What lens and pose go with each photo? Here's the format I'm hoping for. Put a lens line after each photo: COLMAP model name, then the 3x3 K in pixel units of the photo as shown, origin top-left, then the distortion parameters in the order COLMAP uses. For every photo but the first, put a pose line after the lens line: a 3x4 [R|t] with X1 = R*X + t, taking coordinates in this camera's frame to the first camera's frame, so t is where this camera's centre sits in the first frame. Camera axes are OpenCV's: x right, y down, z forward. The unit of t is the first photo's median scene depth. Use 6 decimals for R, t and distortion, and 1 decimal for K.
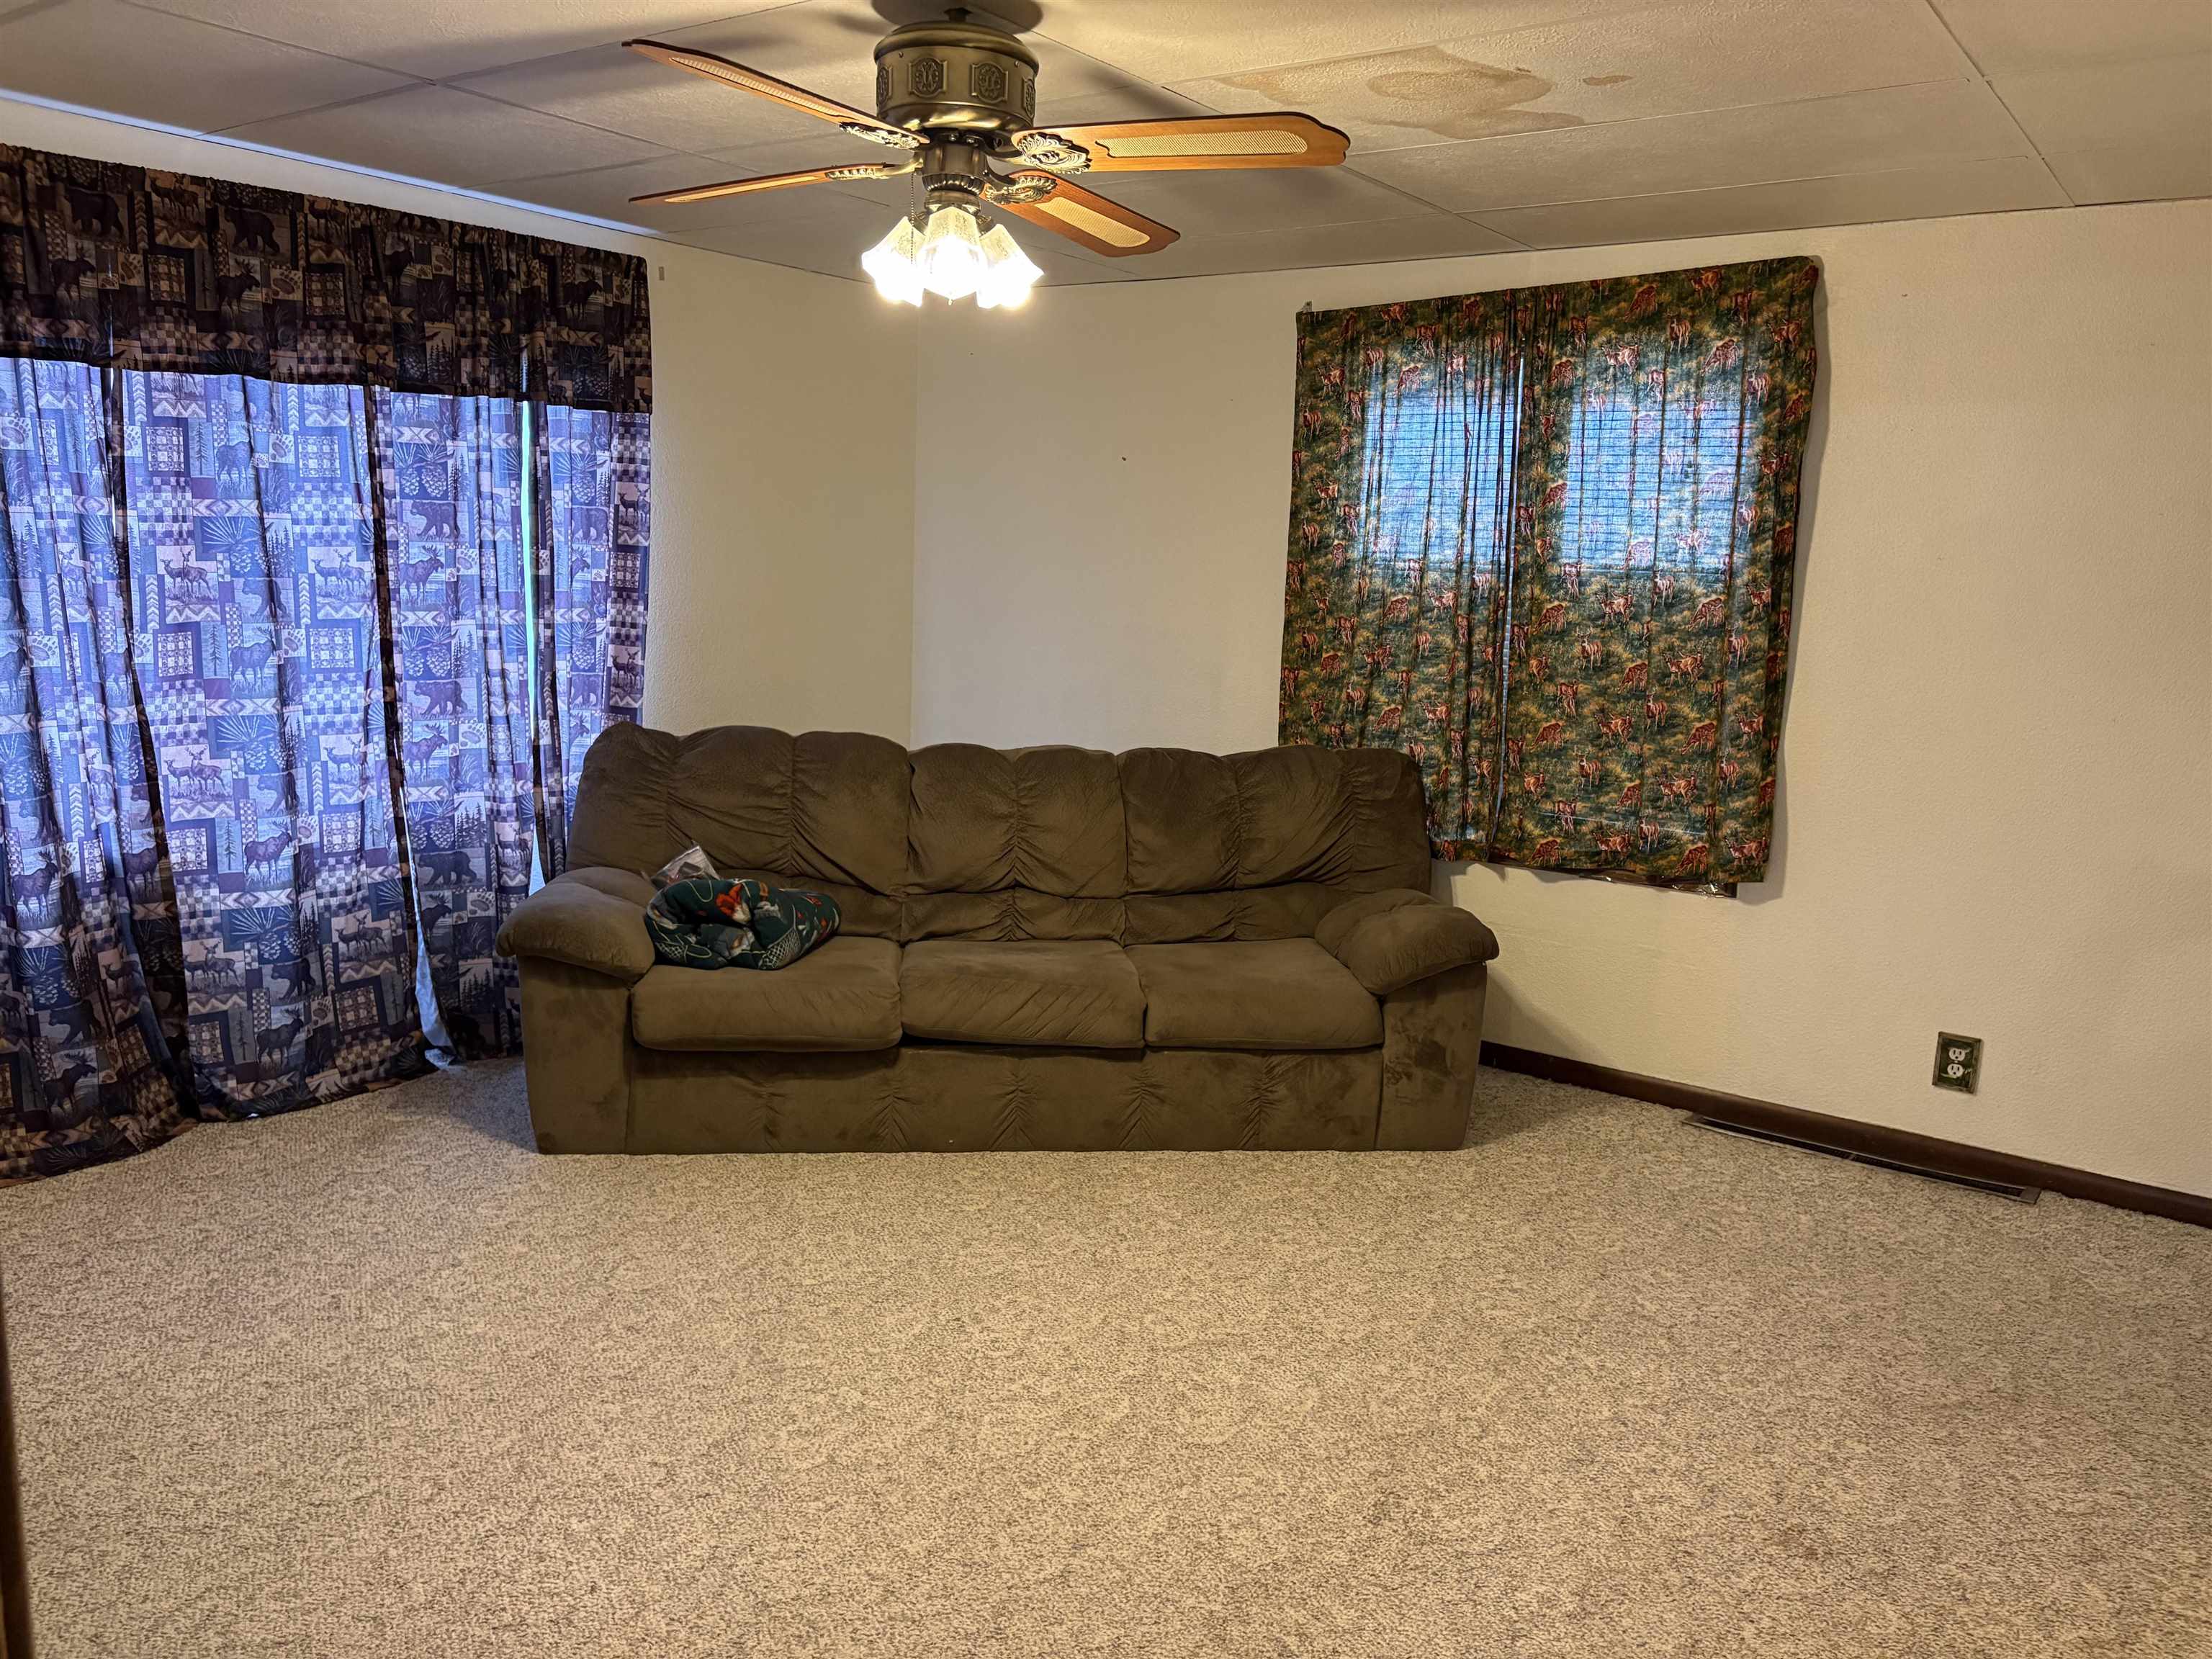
lens RADIAL K [[1669.1, 0, 1124.6], [0, 1669.1, 829.9], [0, 0, 1]] dist [0.045385, -0.051685]
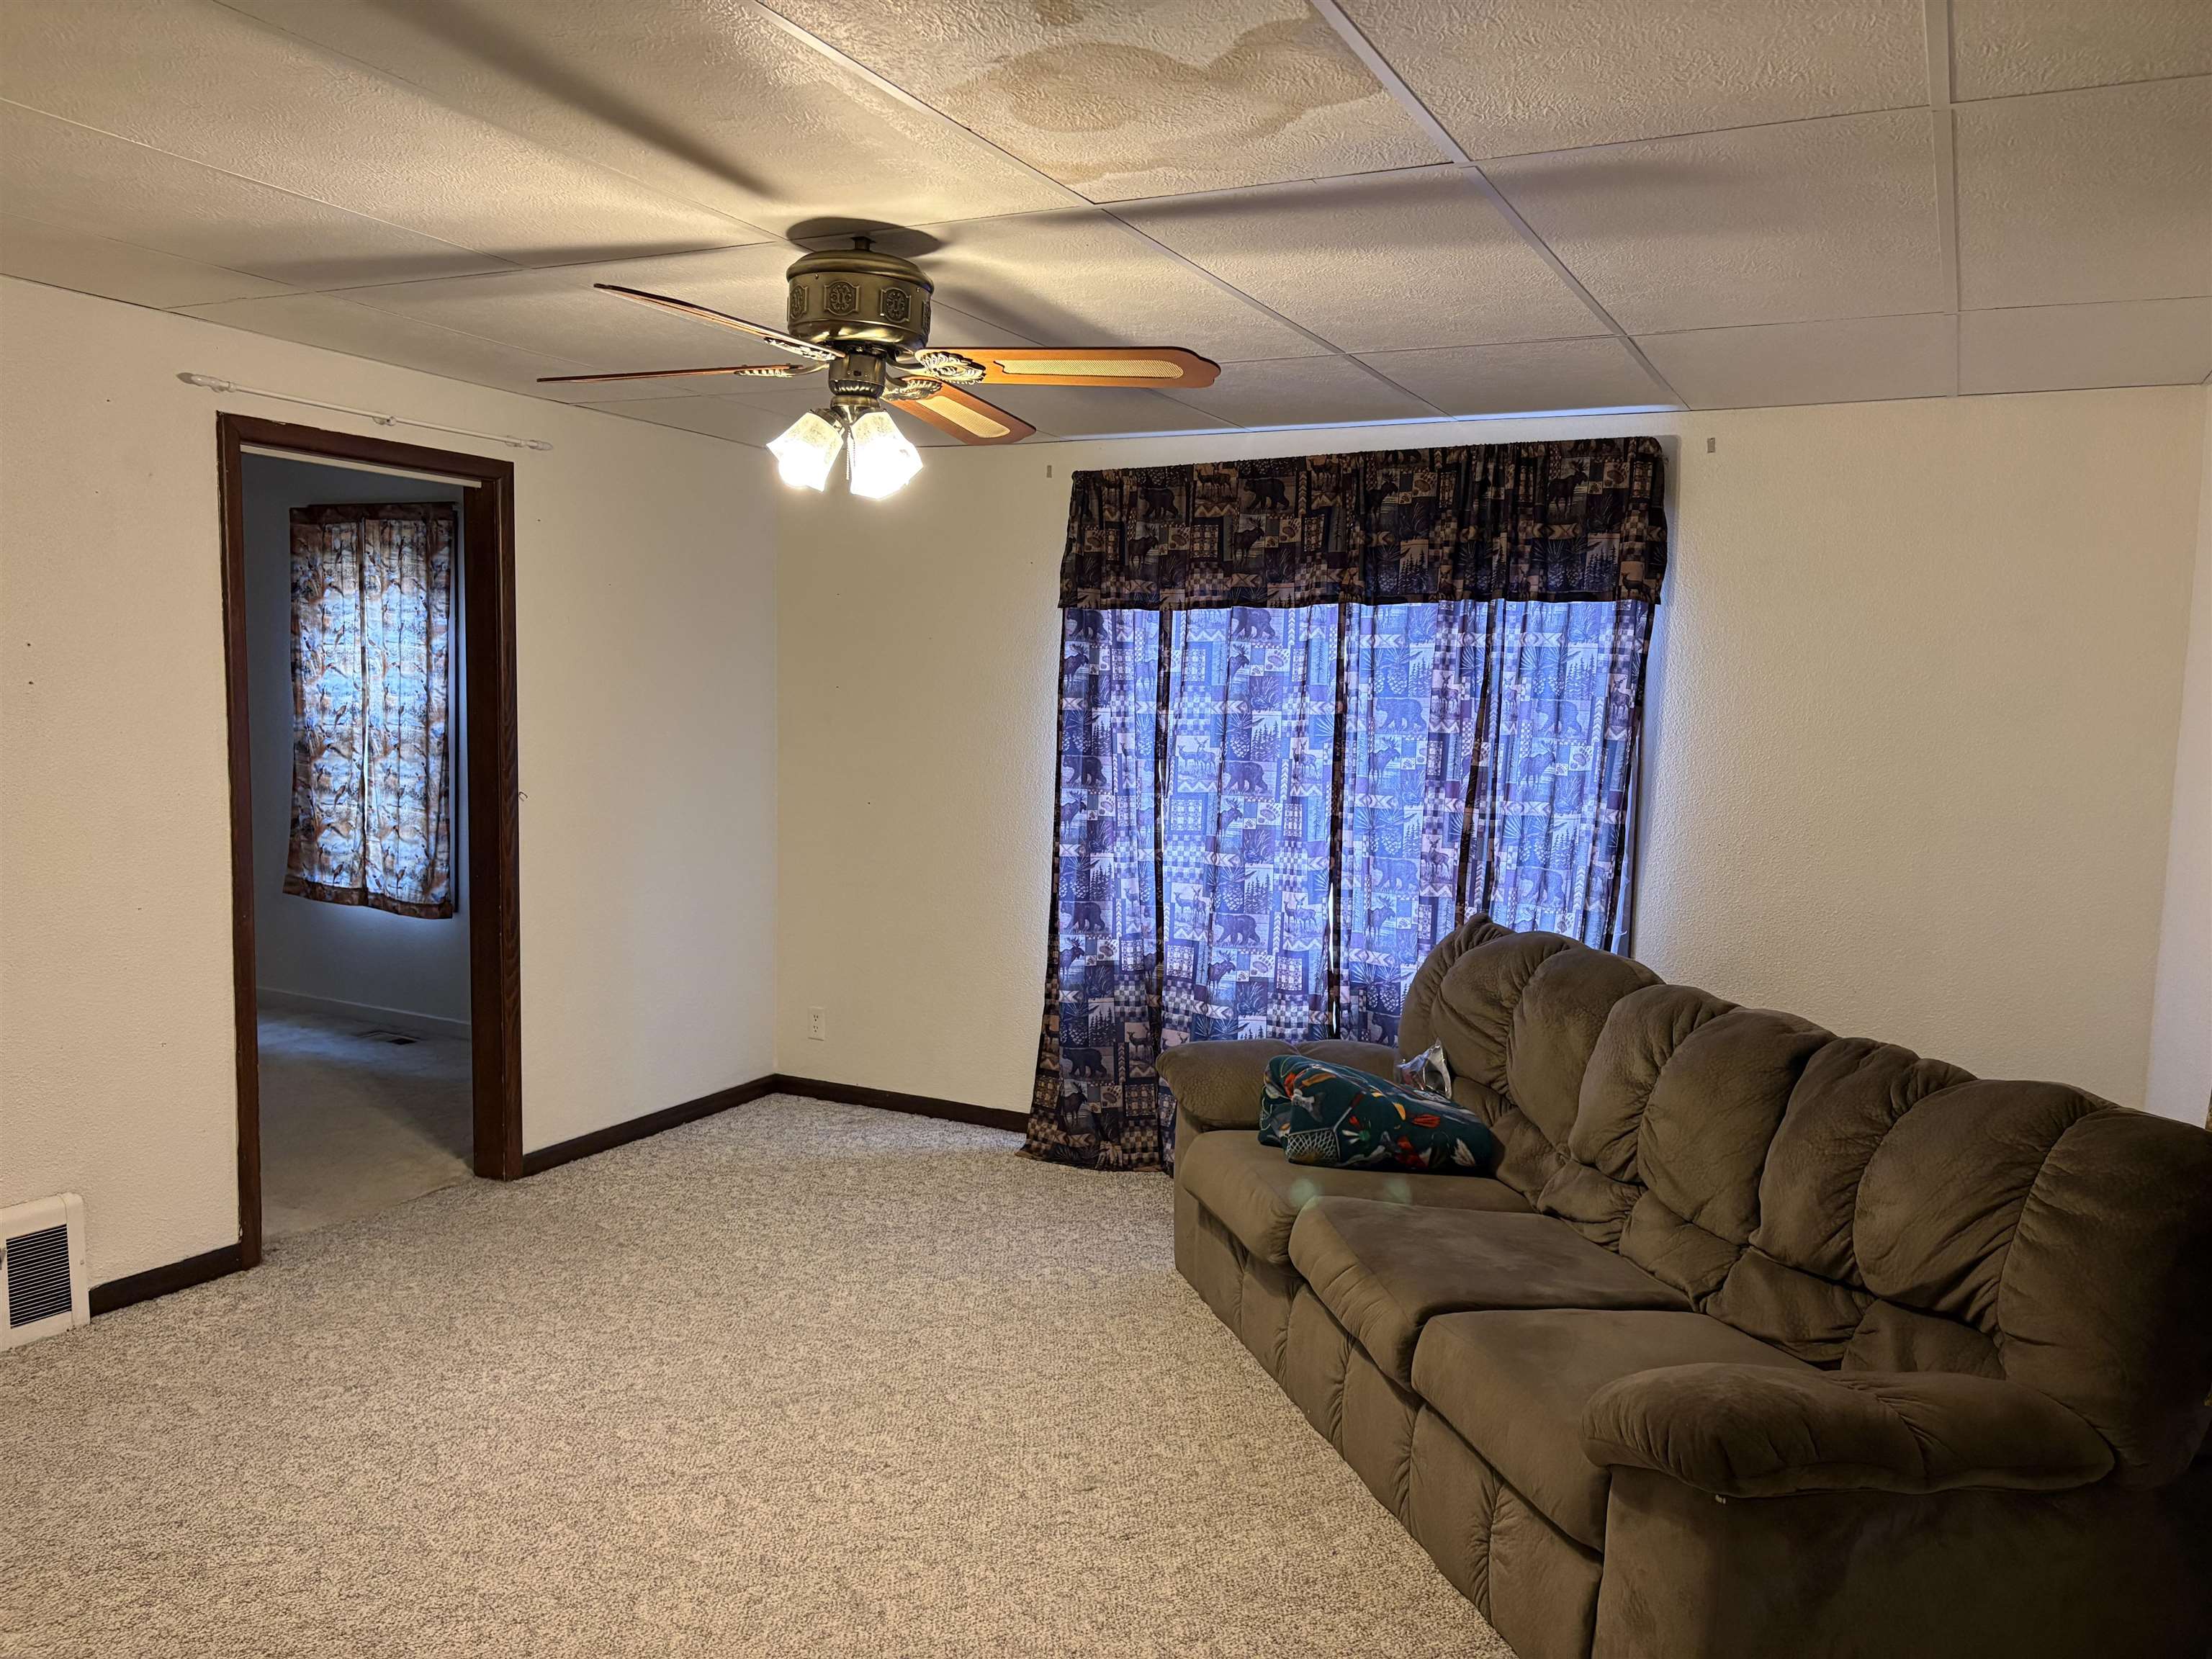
lens RADIAL K [[1669.1, 0, 1118.0], [0, 1669.1, 842.7], [0, 0, 1]] dist [0.045385, -0.051685]
pose [[0.149182, 0.058927, -0.987052, 0.670385], [-0.182278, 0.982754, 0.031121, -0.103233], [0.971864, 0.175275, 0.157350, 0.670061]]
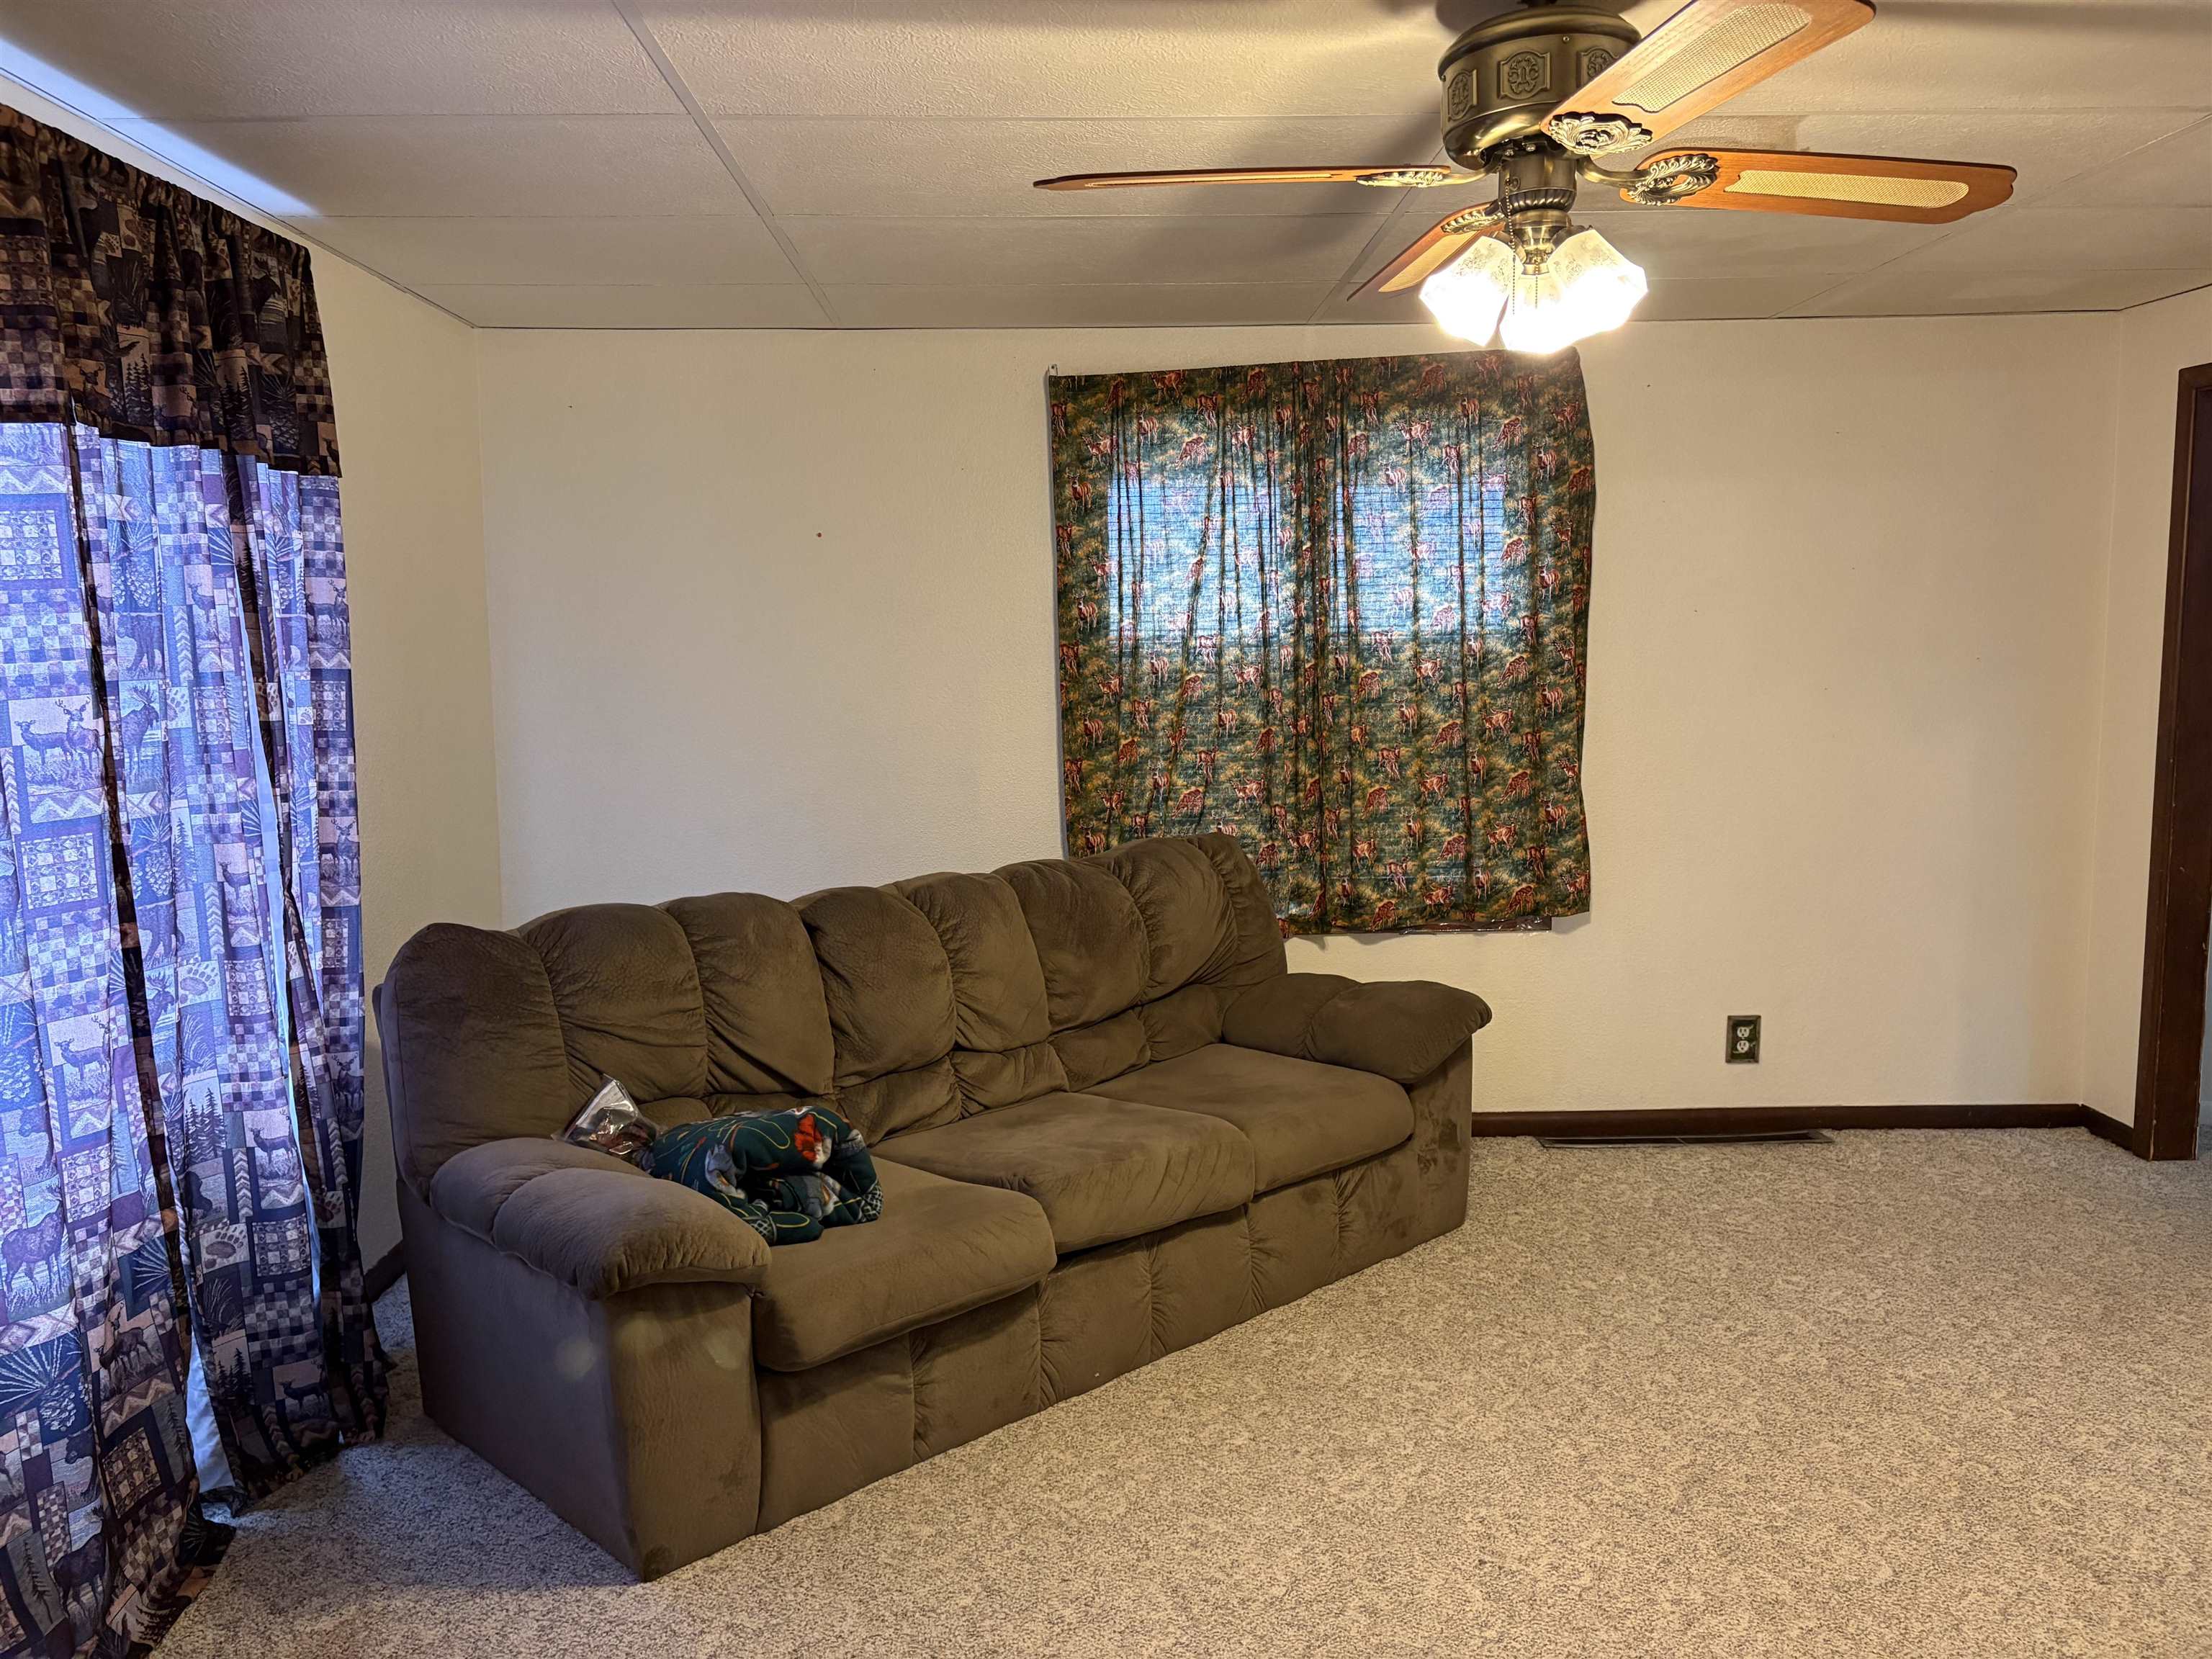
lens RADIAL K [[1669.1, 0, 1103.6], [0, 1669.1, 833.2], [0, 0, 1]] dist [0.045385, -0.051685]
pose [[0.792458, -0.117941, 0.598415, -0.515736], [0.144350, 0.989519, 0.003866, -0.068694], [-0.592599, 0.083318, 0.801177, 0.307827]]
